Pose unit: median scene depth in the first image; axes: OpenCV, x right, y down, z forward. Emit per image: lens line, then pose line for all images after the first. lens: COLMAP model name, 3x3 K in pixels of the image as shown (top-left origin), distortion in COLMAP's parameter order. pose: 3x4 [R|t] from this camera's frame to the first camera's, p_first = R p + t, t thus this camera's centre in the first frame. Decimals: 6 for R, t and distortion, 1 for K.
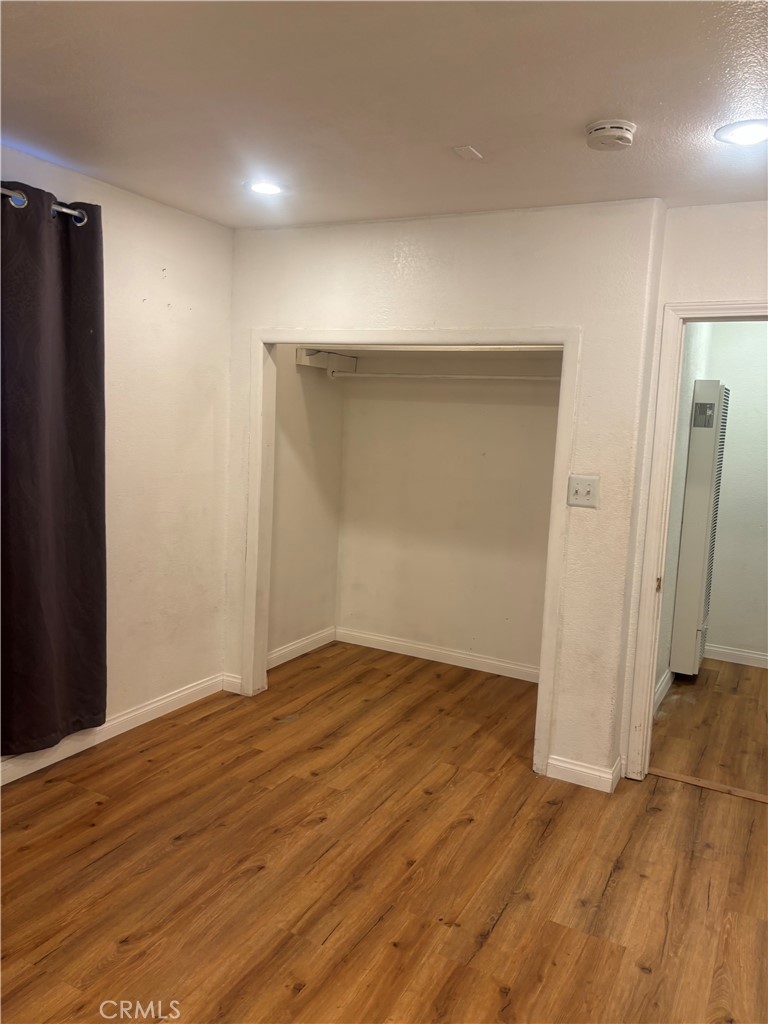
lens RADIAL K [[773.5, 0, 391.8], [0, 773.5, 502.8], [0, 0, 1]] dist [0.050952, -0.056996]
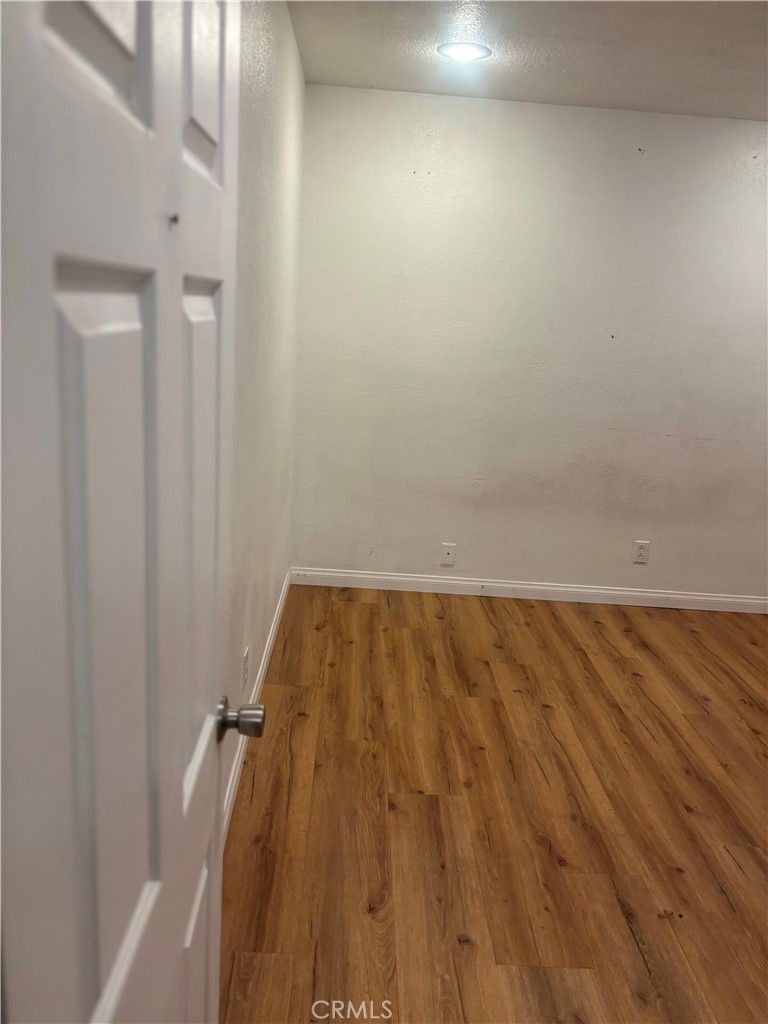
lens RADIAL K [[773.5, 0, 382.2], [0, 773.5, 511.2], [0, 0, 1]] dist [0.050952, -0.056996]
pose [[-0.867544, 0.014979, -0.497135, 0.671007], [-0.172311, 0.928590, 0.328678, -0.092695], [0.466558, 0.370805, -0.803011, 1.197926]]
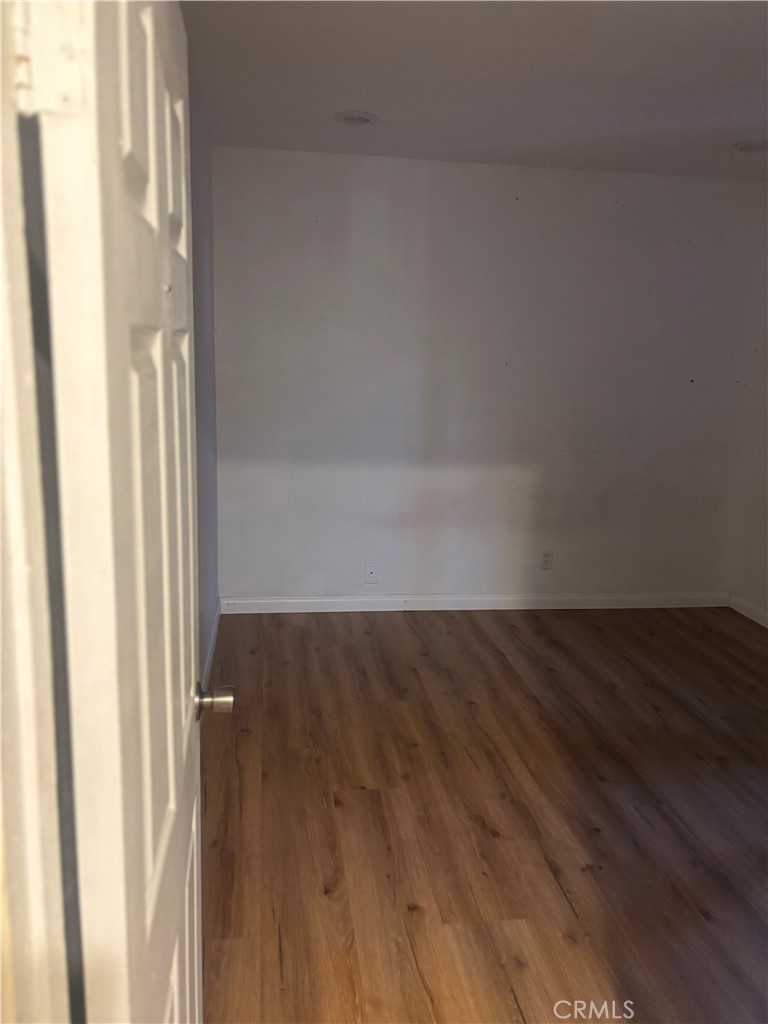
lens RADIAL K [[773.5, 0, 376.5], [0, 773.5, 509.3], [0, 0, 1]] dist [0.050952, -0.056996]
pose [[-0.809422, 0.044653, -0.585527, 0.730638], [-0.141272, 0.953013, 0.267970, -0.097551], [0.569981, 0.299619, -0.765082, 1.266332]]
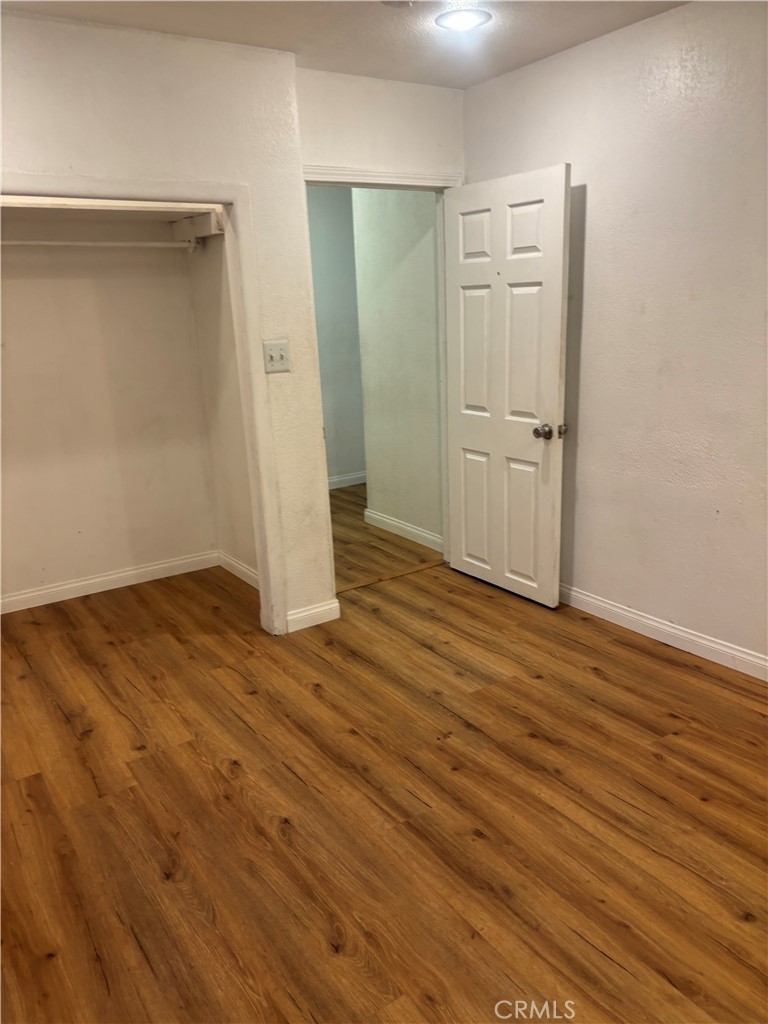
lens RADIAL K [[773.5, 0, 387.7], [0, 773.5, 515.8], [0, 0, 1]] dist [0.050952, -0.056996]
pose [[0.473001, -0.304092, 0.826921, -0.698858], [0.164565, 0.952526, 0.256150, -0.062490], [-0.865557, 0.014923, 0.500589, 0.434124]]
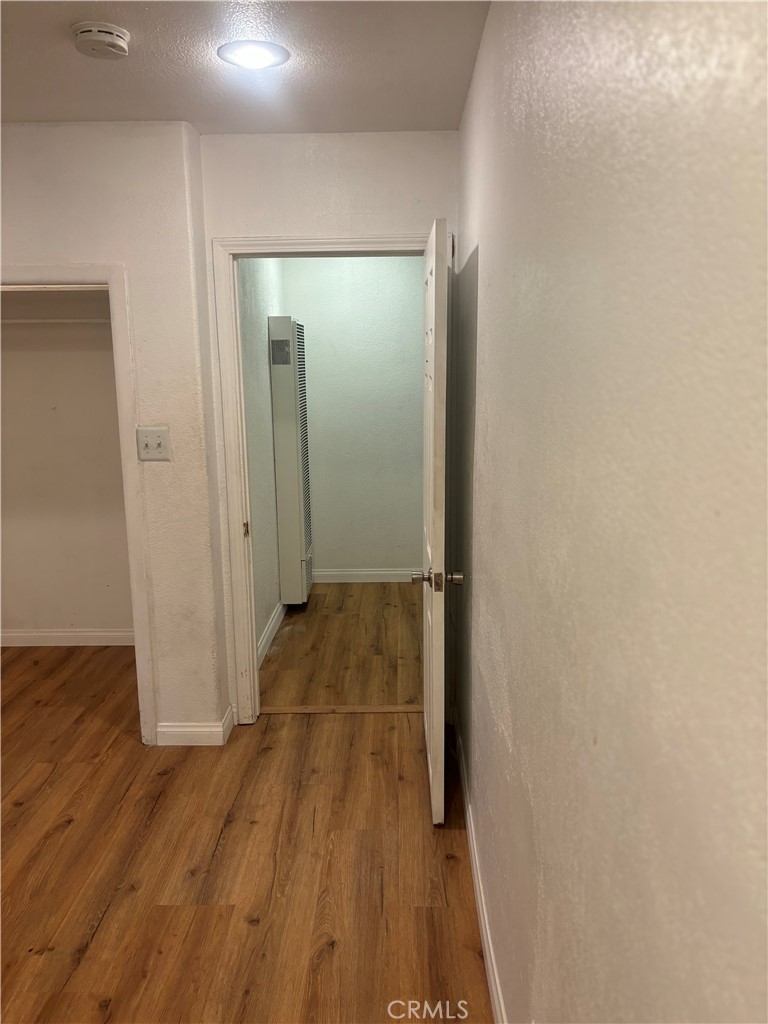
lens RADIAL K [[773.5, 0, 384.0], [0, 773.5, 503.1], [0, 0, 1]] dist [0.050952, -0.056996]
pose [[0.891341, -0.141991, 0.430523, 0.096370], [0.107335, 0.988780, 0.103888, -0.014288], [-0.440444, -0.046390, 0.896581, 0.045940]]
